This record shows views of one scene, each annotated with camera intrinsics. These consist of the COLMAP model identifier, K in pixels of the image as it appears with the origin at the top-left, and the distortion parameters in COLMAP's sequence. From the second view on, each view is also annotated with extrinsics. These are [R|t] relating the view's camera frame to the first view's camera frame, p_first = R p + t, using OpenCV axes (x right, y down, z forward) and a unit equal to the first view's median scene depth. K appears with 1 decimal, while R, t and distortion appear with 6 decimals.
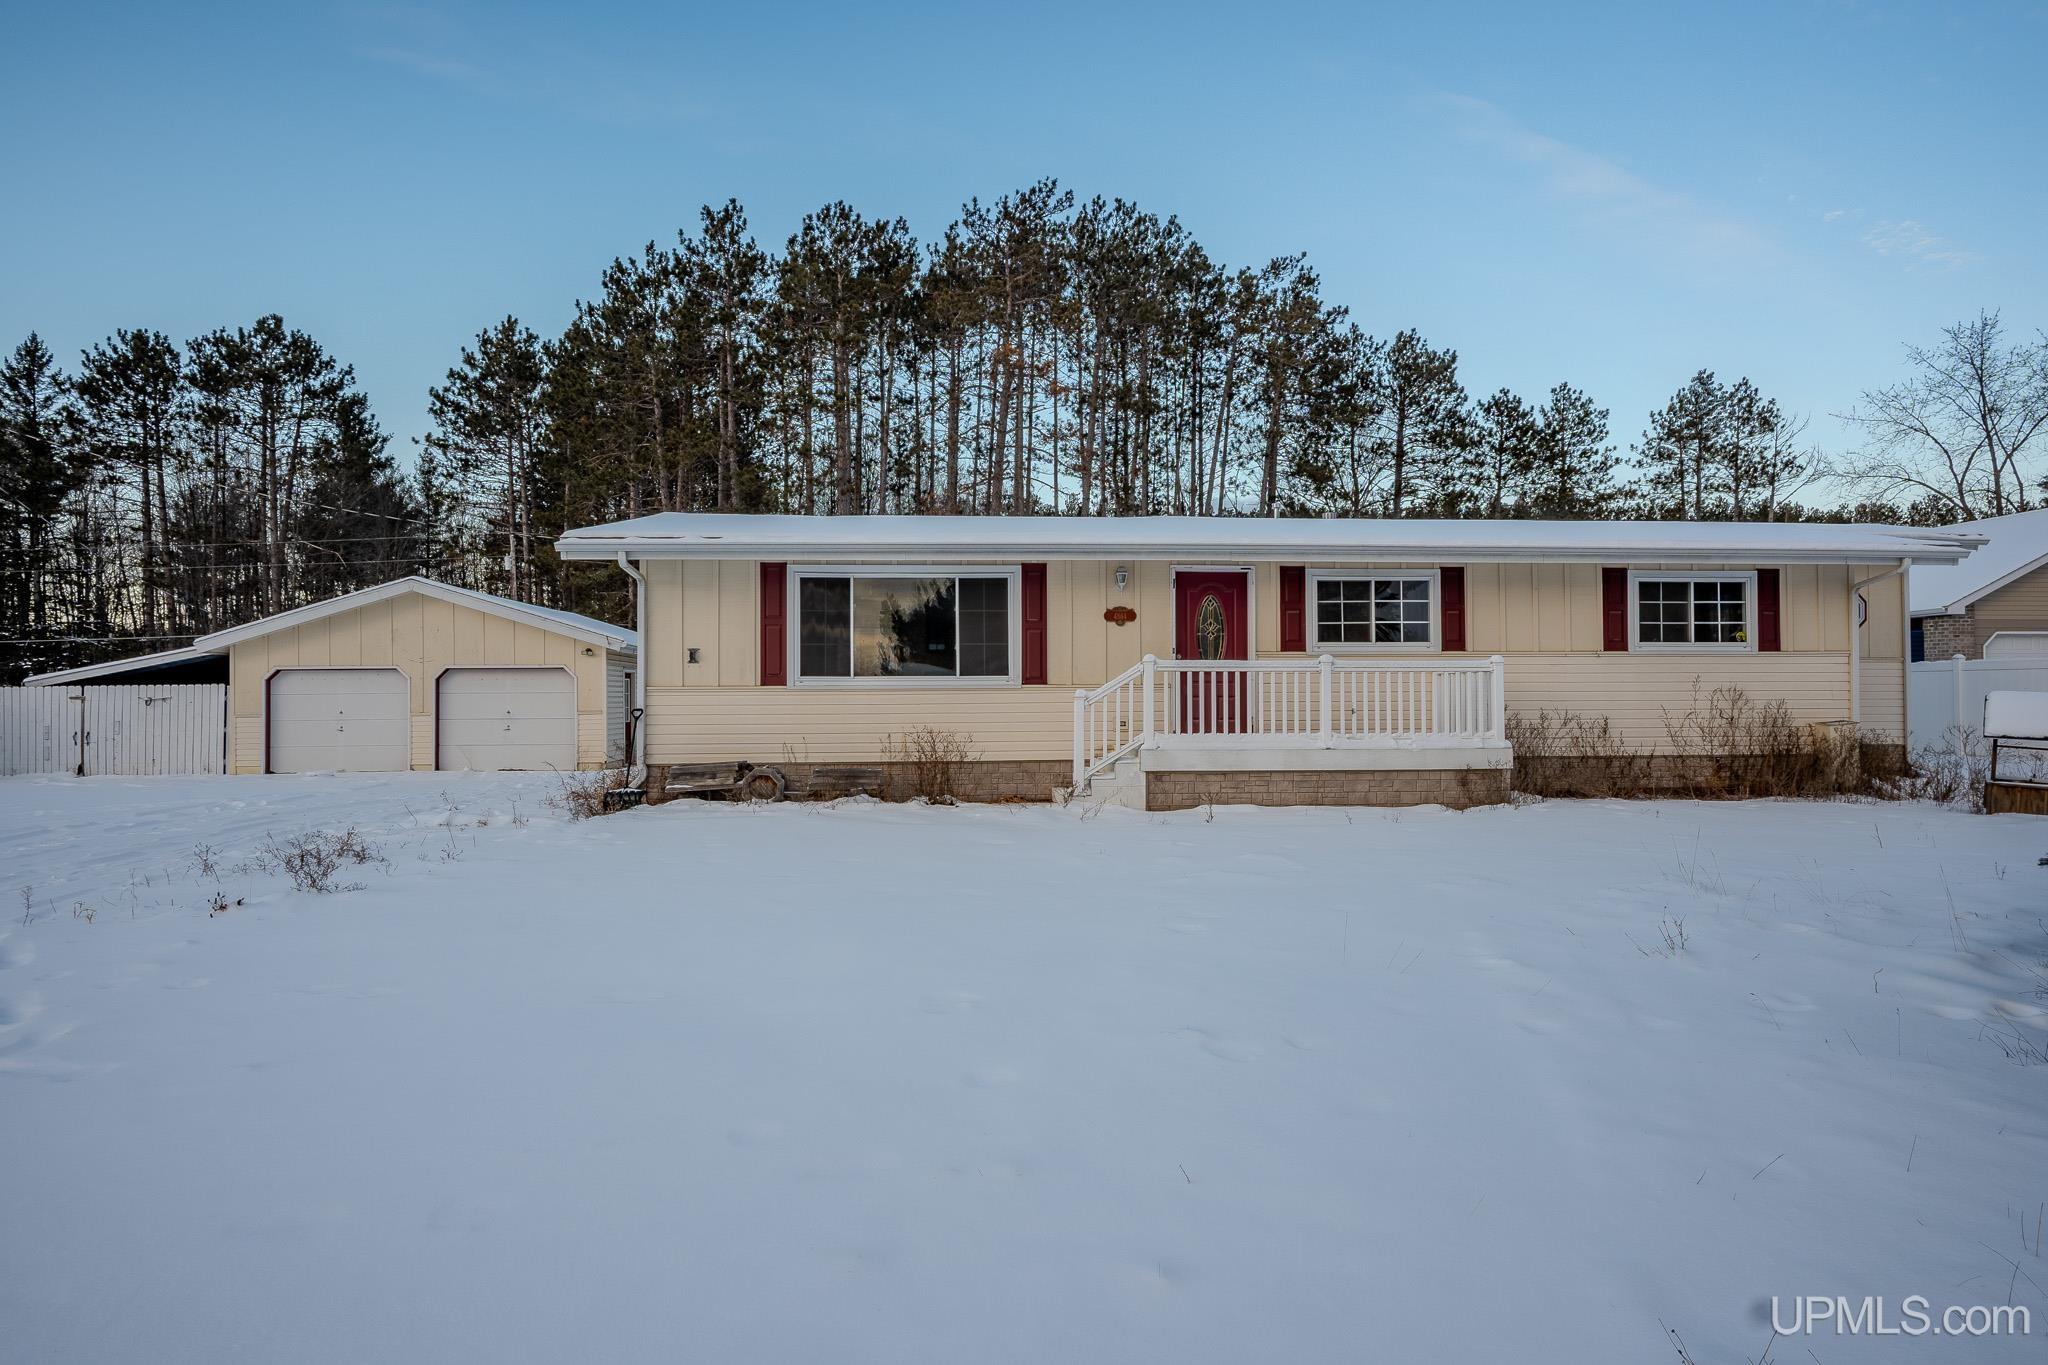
lens RADIAL K [[1150.5, 0, 1023.7], [0, 1150.5, 678.8], [0, 0, 1]] dist [0.000262, -0.000262]
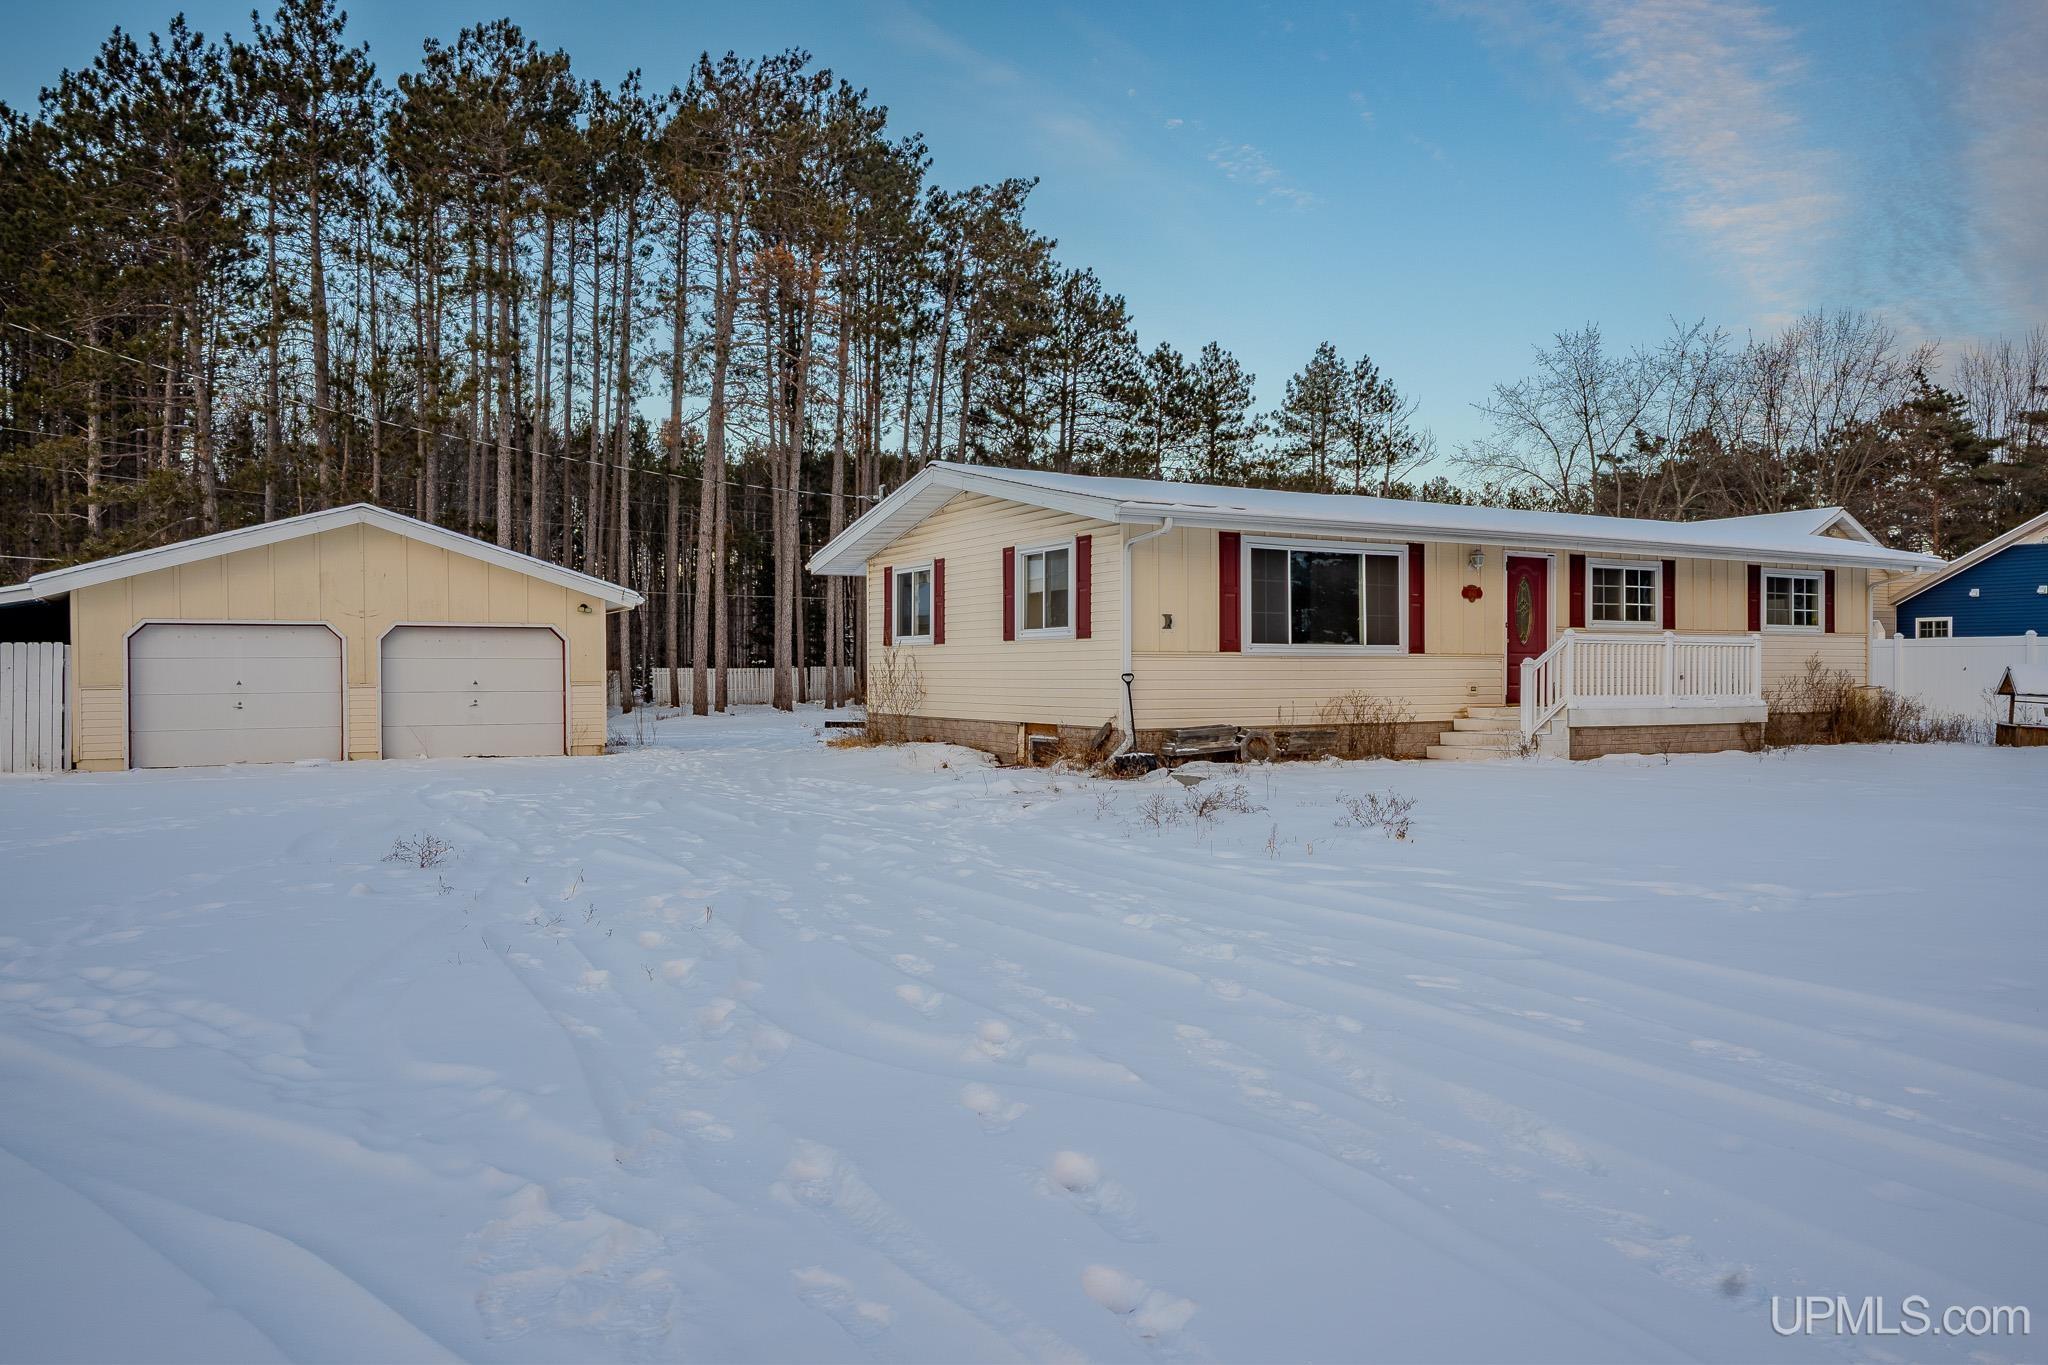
lens RADIAL K [[1436.4, 0, 1024.7], [0, 1436.4, 680.2], [0, 0, 1]] dist [0.004076, -0.001036]
pose [[0.900919, 0.000062, 0.433987, -0.589039], [-0.010039, 0.999735, 0.020697, 0.003861], [-0.433871, -0.023003, 0.900682, -0.050968]]
